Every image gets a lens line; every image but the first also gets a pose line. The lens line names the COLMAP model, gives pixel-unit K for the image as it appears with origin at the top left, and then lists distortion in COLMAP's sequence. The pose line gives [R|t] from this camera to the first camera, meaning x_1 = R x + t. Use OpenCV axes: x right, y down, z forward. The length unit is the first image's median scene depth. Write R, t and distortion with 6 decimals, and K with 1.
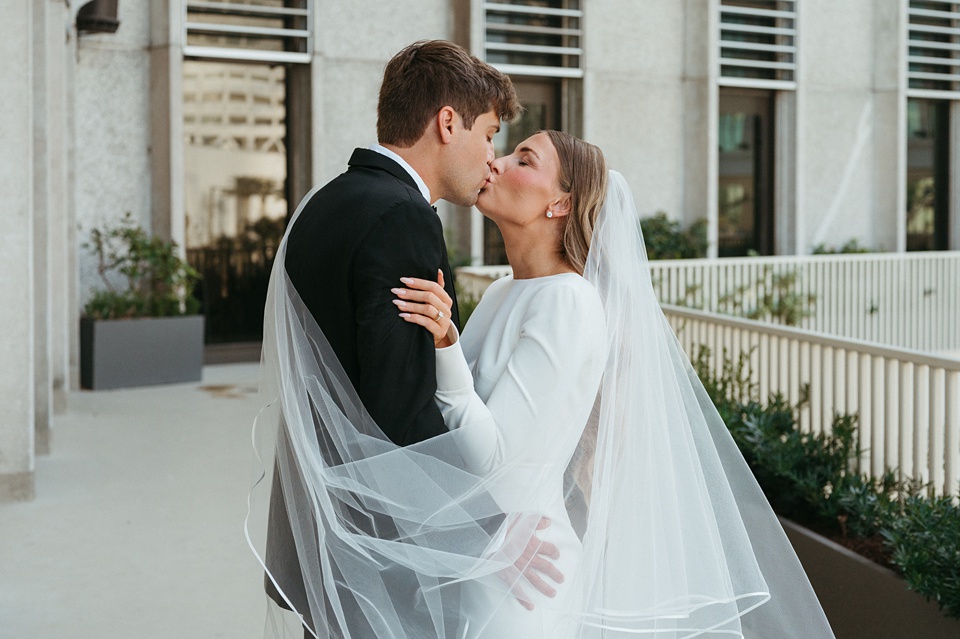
lens RADIAL K [[1396.7, 0, 492.3], [0, 1396.7, 261.7], [0, 0, 1]] dist [0.006570, 0.000000]
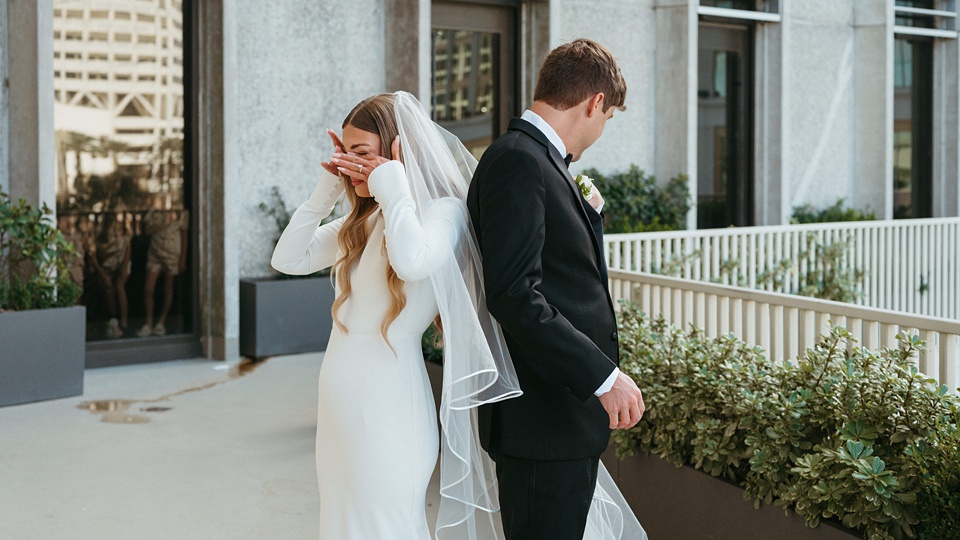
lens RADIAL K [[1374.6, 0, 430.0], [0, 1374.6, 193.2], [0, 0, 1]] dist [0.005064, 0.000000]
pose [[0.996410, -0.001550, 0.084649, -0.082730], [0.003098, 0.999830, -0.018166, -0.007011], [-0.084606, 0.018363, 0.996245, 0.247640]]
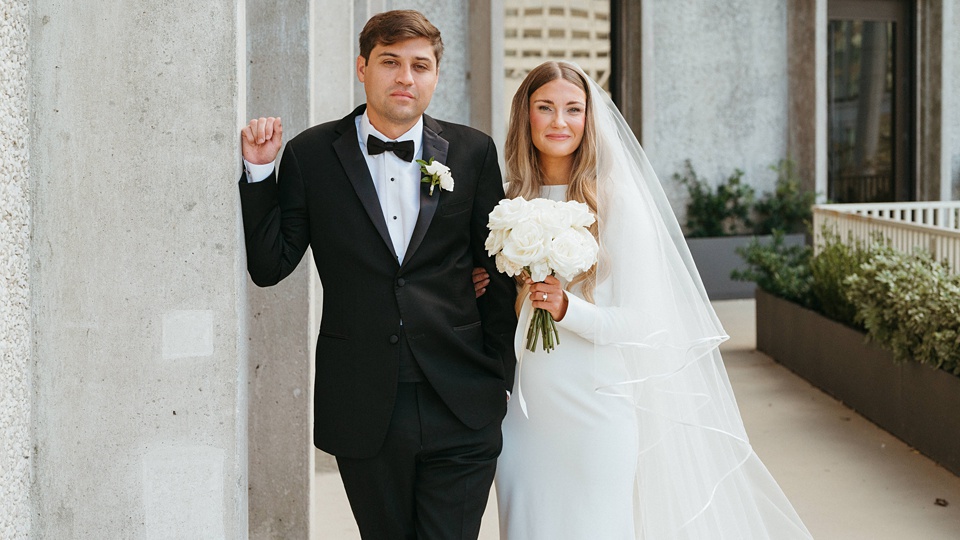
lens RADIAL K [[1374.6, 0, 523.0], [0, 1374.6, 191.5], [0, 0, 1]] dist [0.005064, 0.000000]
pose [[0.982166, 0.005893, -0.187924, -0.036418], [-0.006181, 0.999980, -0.000948, -0.001817], [0.187915, 0.002092, 0.982183, 0.101654]]
